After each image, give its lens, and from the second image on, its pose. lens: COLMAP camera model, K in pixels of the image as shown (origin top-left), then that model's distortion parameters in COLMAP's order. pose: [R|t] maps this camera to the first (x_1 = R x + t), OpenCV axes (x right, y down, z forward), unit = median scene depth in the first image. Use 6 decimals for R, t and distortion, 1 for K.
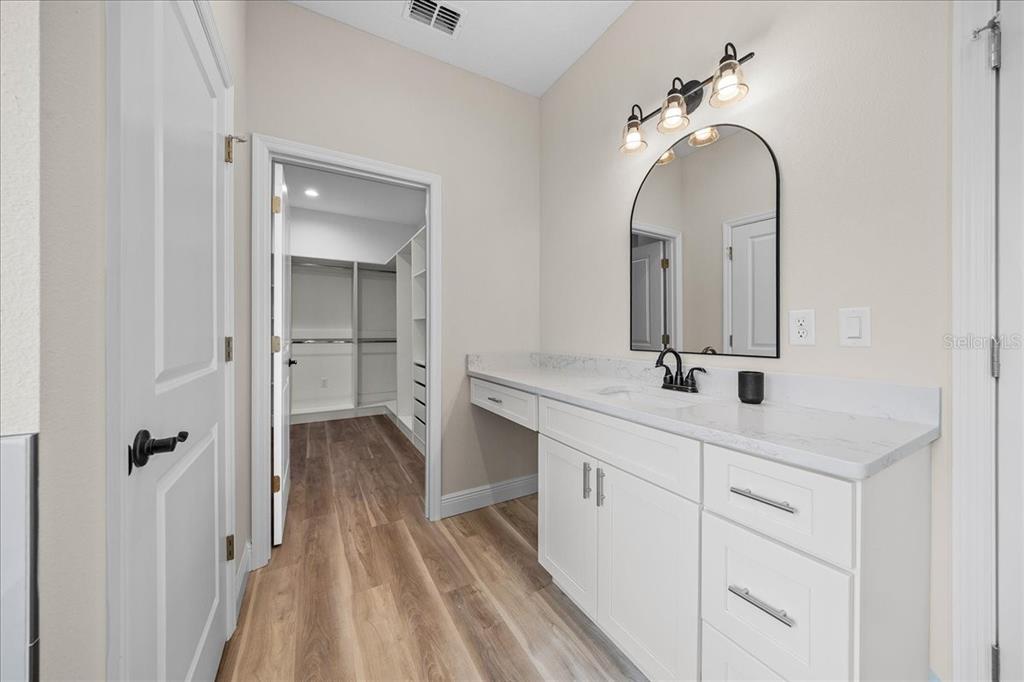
lens RADIAL K [[348.5, 0, 510.6], [0, 348.5, 338.0], [0, 0, 1]] dist [0.001026, -0.000030]
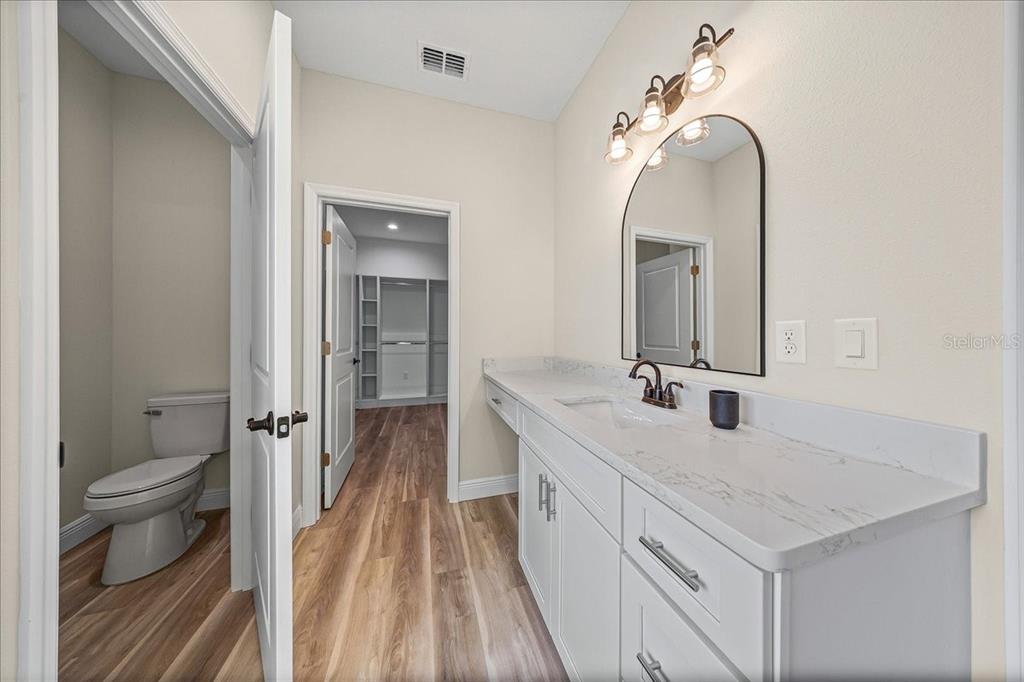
lens RADIAL K [[294.3, 0, 514.6], [0, 294.3, 338.0], [0, 0, 1]] dist [0.000854, 0.000059]
pose [[0.976905, 0.005593, -0.213602, 0.244942], [-0.006341, 0.999976, -0.002819, -0.023728], [0.213581, 0.004108, 0.976917, 0.121466]]
